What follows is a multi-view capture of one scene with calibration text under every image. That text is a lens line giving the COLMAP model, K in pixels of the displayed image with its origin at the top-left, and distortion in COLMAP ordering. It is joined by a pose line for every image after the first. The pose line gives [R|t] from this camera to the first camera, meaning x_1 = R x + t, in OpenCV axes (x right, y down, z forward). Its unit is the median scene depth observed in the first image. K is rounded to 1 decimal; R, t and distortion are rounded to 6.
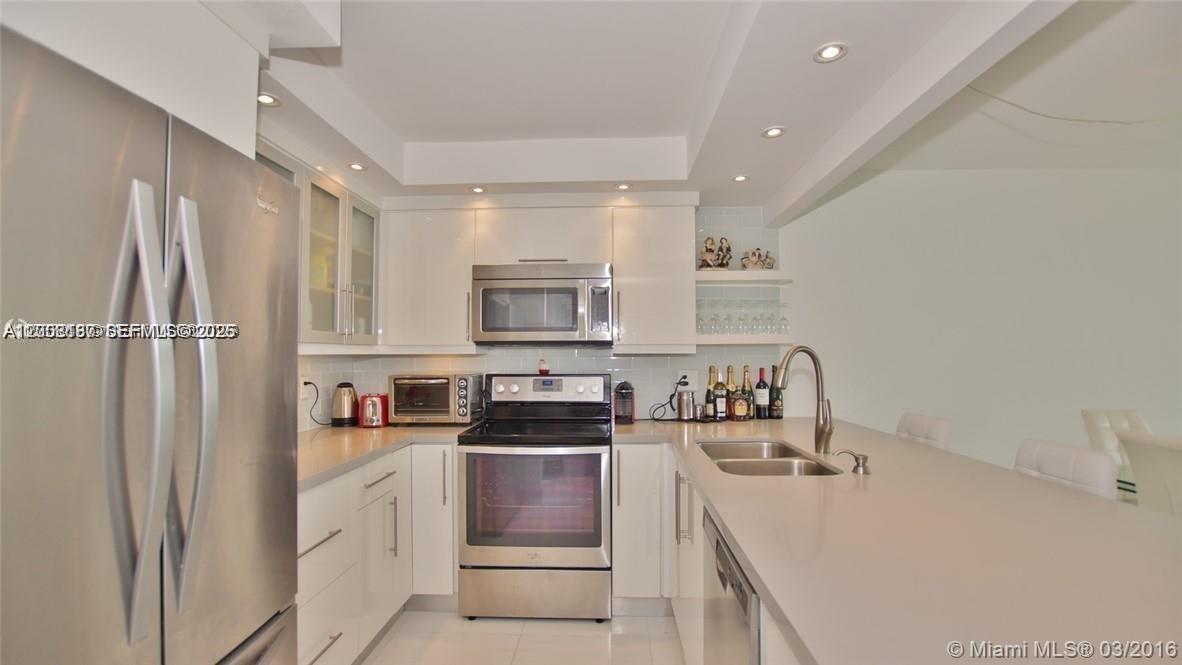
lens RADIAL K [[523.8, 0, 589.0], [0, 523.8, 345.1], [0, 0, 1]] dist [-0.030193, 0.002417]
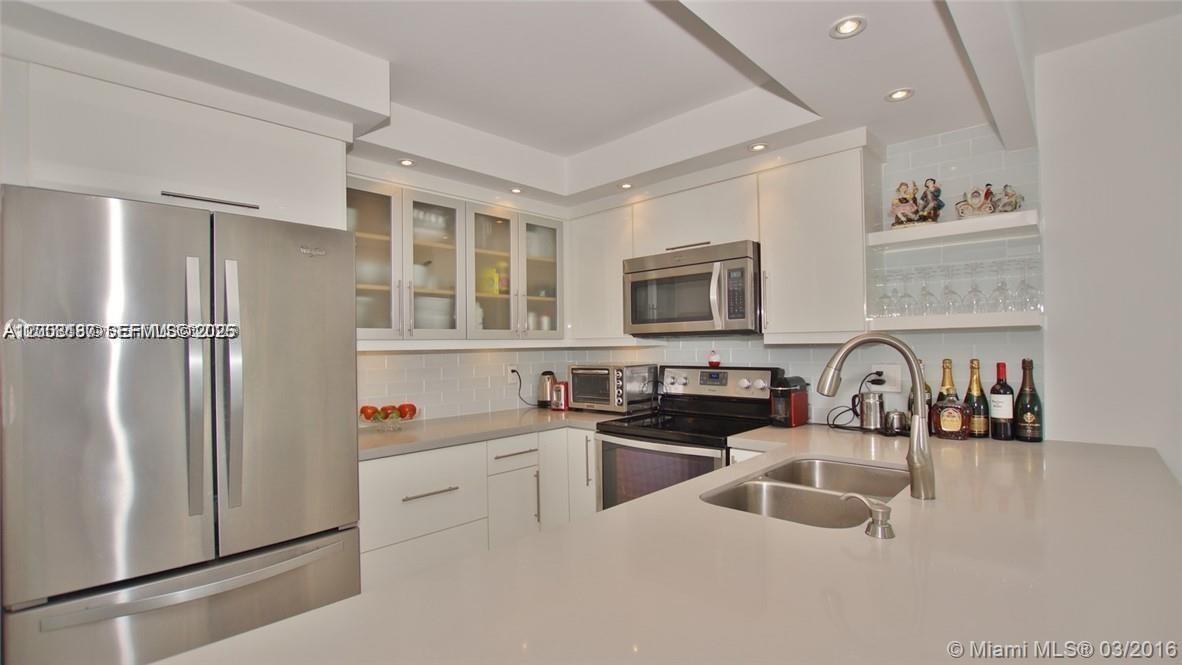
lens RADIAL K [[523.8, 0, 588.5], [0, 523.8, 343.1], [0, 0, 1]] dist [-0.030193, 0.002417]
pose [[0.744937, -0.011975, -0.667027, 0.402173], [0.024803, 0.999645, 0.009754, -0.000948], [0.666673, -0.023811, 0.744970, 0.175680]]
